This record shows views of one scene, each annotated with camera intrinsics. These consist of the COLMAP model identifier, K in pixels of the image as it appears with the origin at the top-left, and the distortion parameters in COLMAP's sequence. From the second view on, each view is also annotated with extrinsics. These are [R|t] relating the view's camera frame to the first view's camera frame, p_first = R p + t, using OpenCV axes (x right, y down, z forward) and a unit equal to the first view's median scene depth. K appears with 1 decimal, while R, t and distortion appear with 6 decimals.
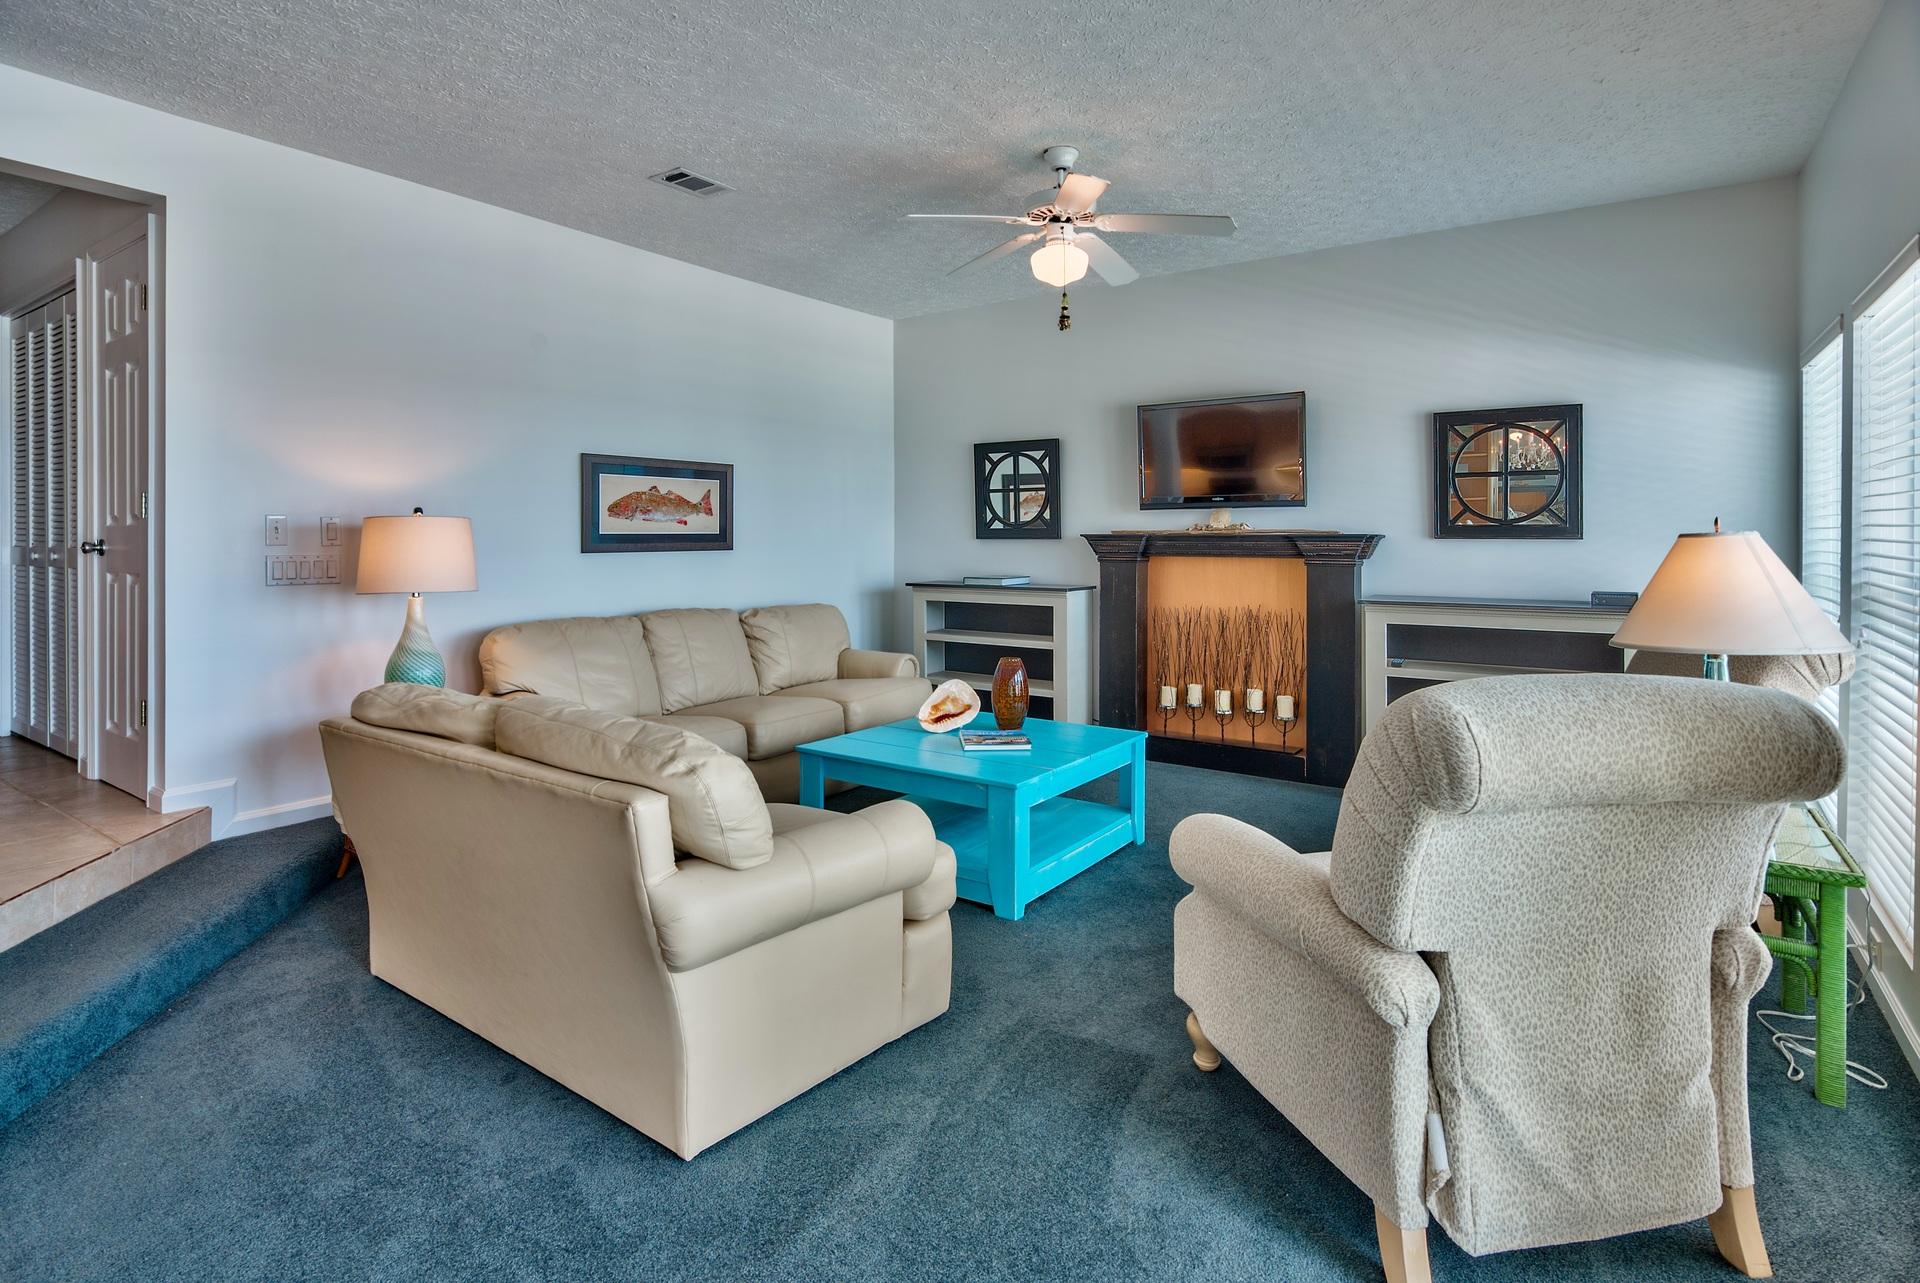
lens RADIAL K [[994.1, 0, 932.6], [0, 994.1, 520.5], [0, 0, 1]] dist [-0.003971, -0.001025]
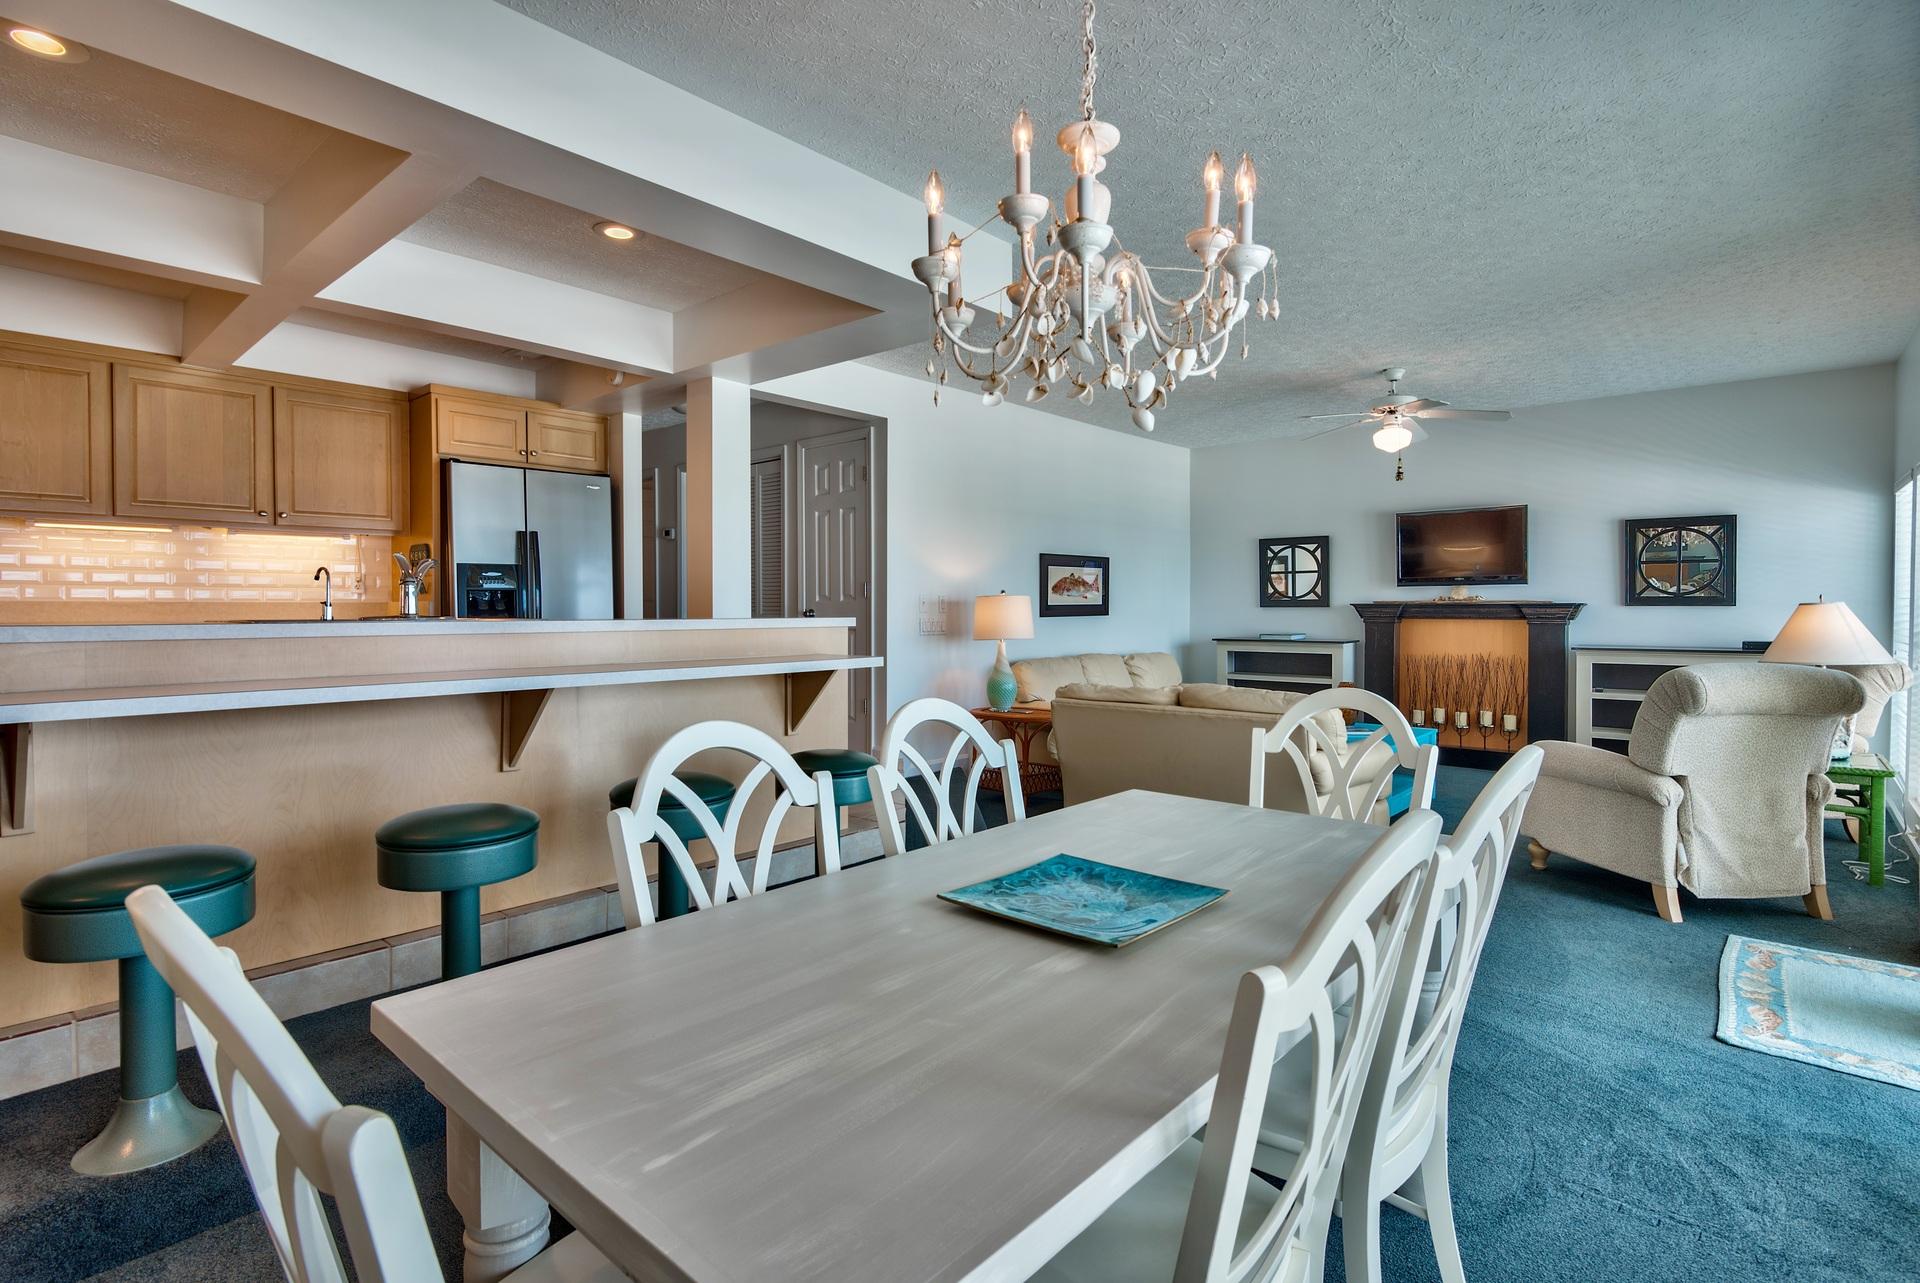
lens RADIAL K [[994.1, 0, 896.5], [0, 994.1, 609.0], [0, 0, 1]] dist [-0.003971, -0.001025]
pose [[0.993935, -0.003198, -0.109919, -0.398755], [0.005262, 0.999815, 0.018492, -0.009817], [0.109839, -0.018958, 0.993769, -0.566667]]
